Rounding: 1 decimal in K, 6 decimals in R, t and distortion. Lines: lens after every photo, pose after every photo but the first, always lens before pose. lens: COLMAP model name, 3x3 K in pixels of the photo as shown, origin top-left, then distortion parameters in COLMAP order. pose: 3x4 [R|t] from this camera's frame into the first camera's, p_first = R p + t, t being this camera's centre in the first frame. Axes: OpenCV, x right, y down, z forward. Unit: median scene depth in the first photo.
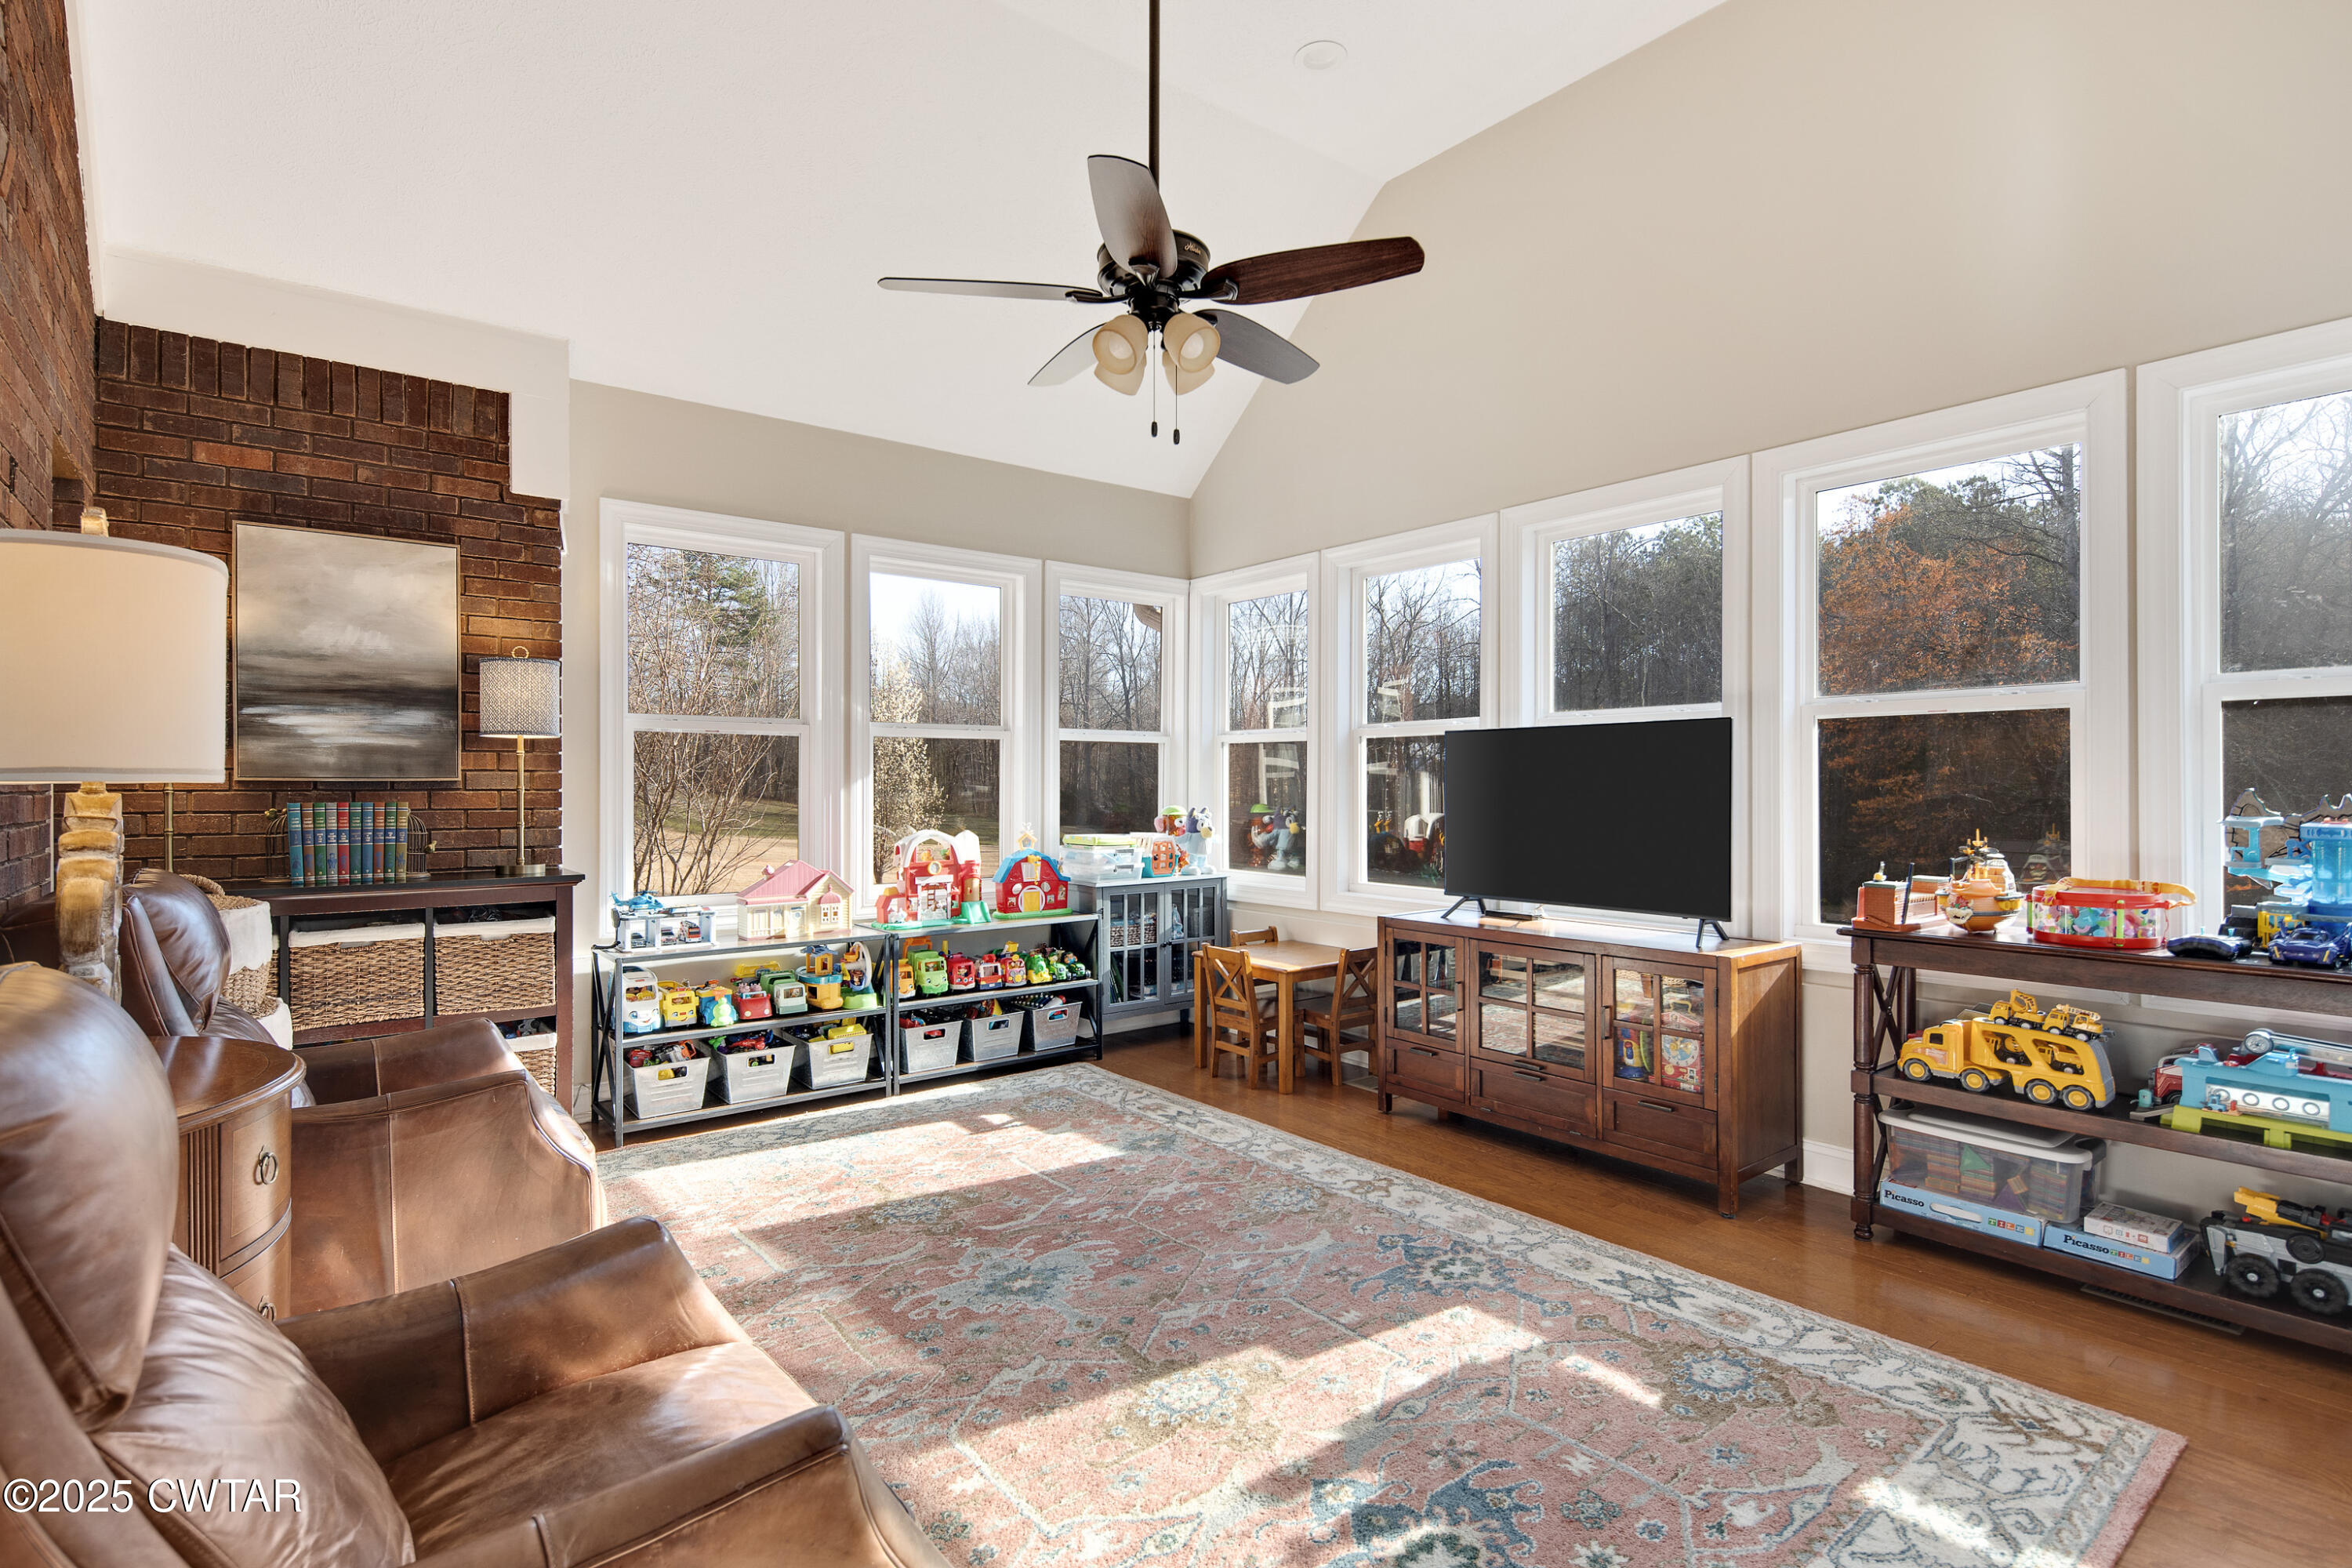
lens RADIAL K [[1139.0, 0, 1176.5], [0, 1139.0, 787.6], [0, 0, 1]] dist [-0.000047, -0.001350]
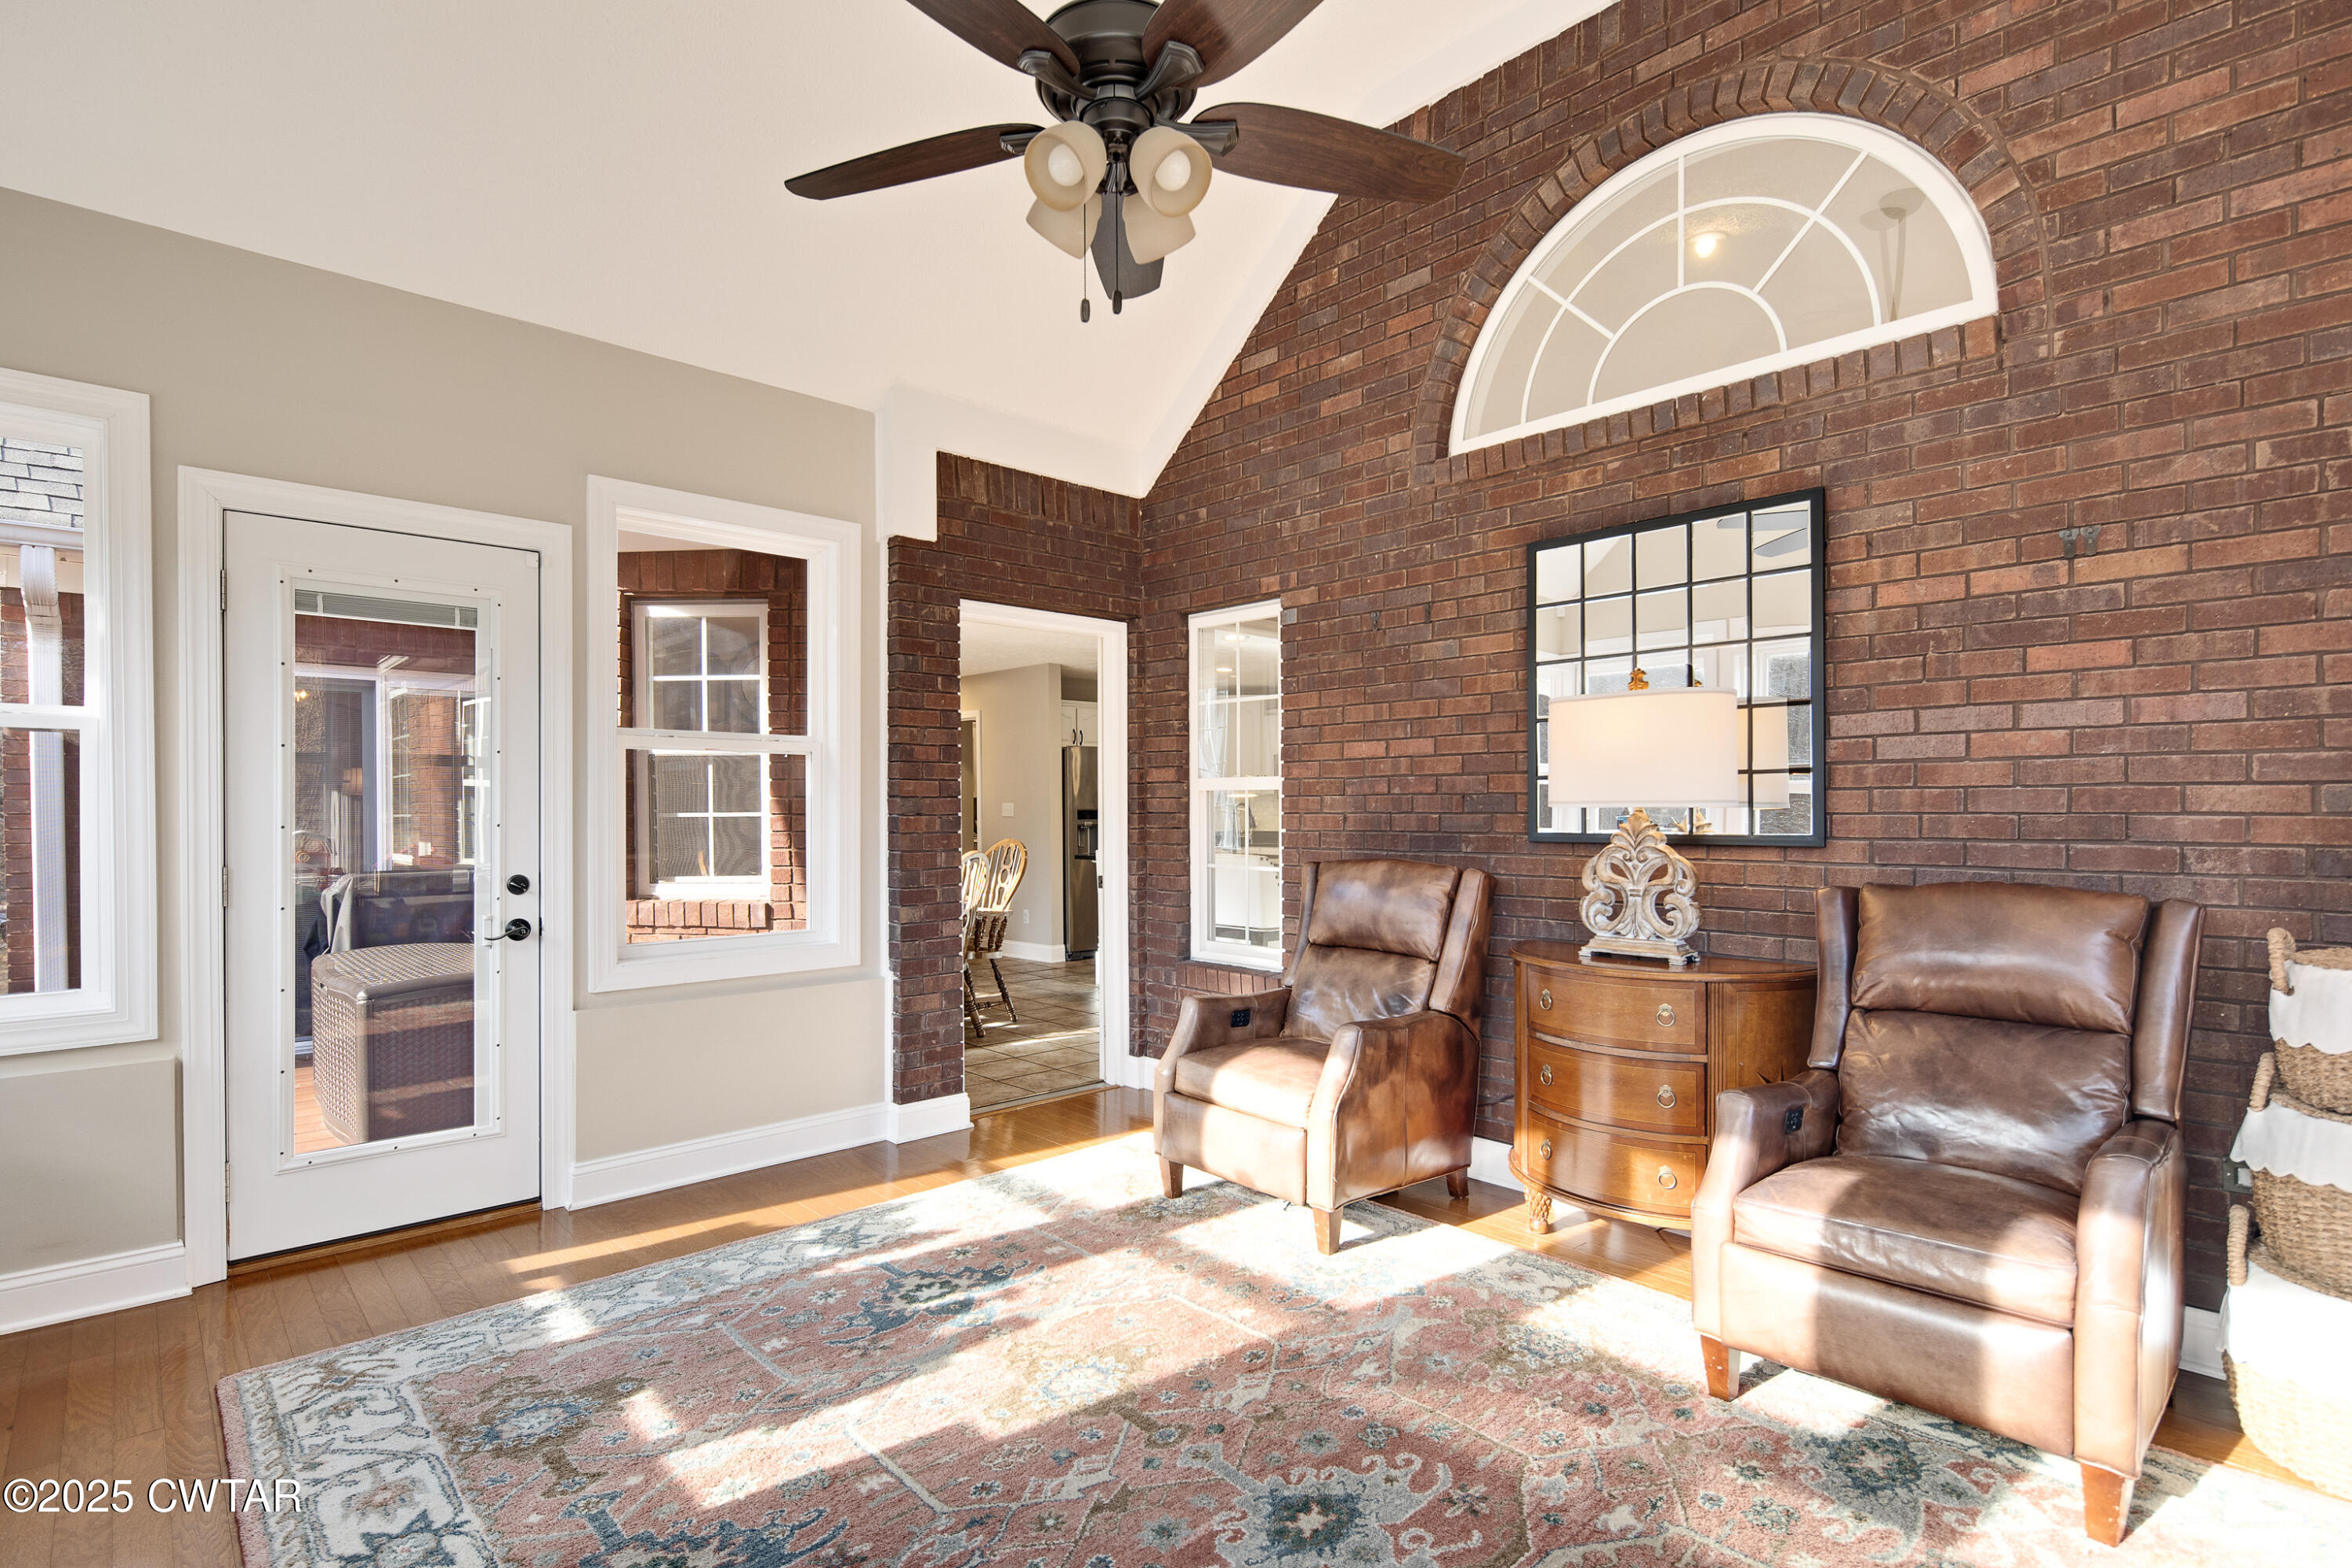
lens RADIAL K [[1139.0, 0, 1172.7], [0, 1139.0, 801.7], [0, 0, 1]] dist [-0.000047, -0.001350]
pose [[-0.997267, 0.004534, -0.073749, -0.000490], [0.004838, 0.999981, -0.003941, -0.008029], [0.073729, -0.004287, -0.997269, 2.016688]]
